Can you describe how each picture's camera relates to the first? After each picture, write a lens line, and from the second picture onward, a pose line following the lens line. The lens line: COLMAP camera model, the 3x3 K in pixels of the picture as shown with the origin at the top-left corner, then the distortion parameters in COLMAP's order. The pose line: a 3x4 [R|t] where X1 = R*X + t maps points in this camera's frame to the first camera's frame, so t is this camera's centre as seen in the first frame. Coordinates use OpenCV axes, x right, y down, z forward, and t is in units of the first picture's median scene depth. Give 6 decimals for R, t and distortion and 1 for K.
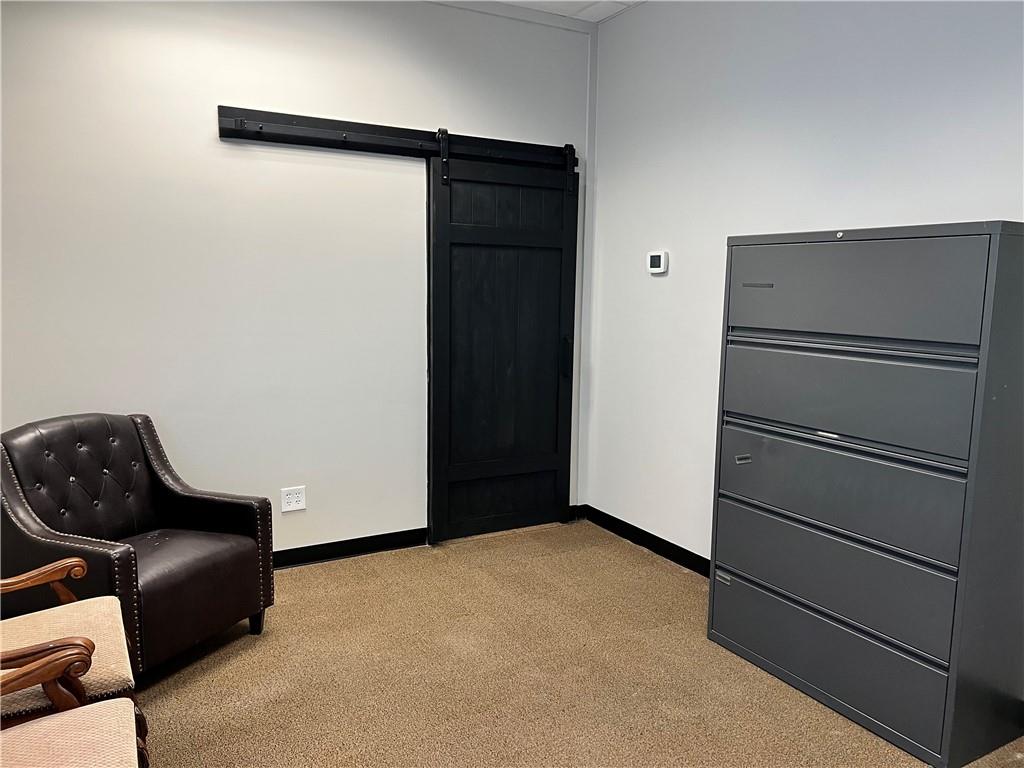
lens RADIAL K [[766.3, 0, 514.4], [0, 766.3, 385.1], [0, 0, 1]] dist [0.026579, -0.021042]
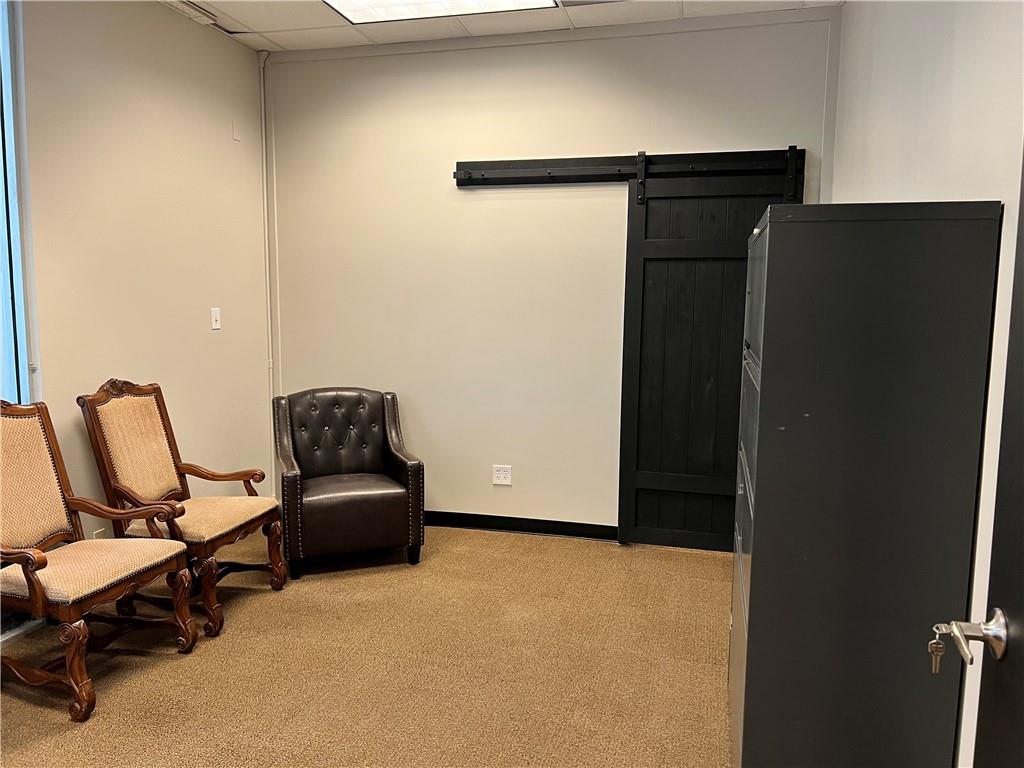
lens RADIAL K [[766.3, 0, 511.5], [0, 766.3, 383.3], [0, 0, 1]] dist [0.026579, -0.021042]
pose [[0.716719, 0.069820, -0.693858, 0.537278], [-0.090206, 0.995898, 0.007036, -0.005907], [0.691503, 0.057547, 0.720078, 0.129205]]
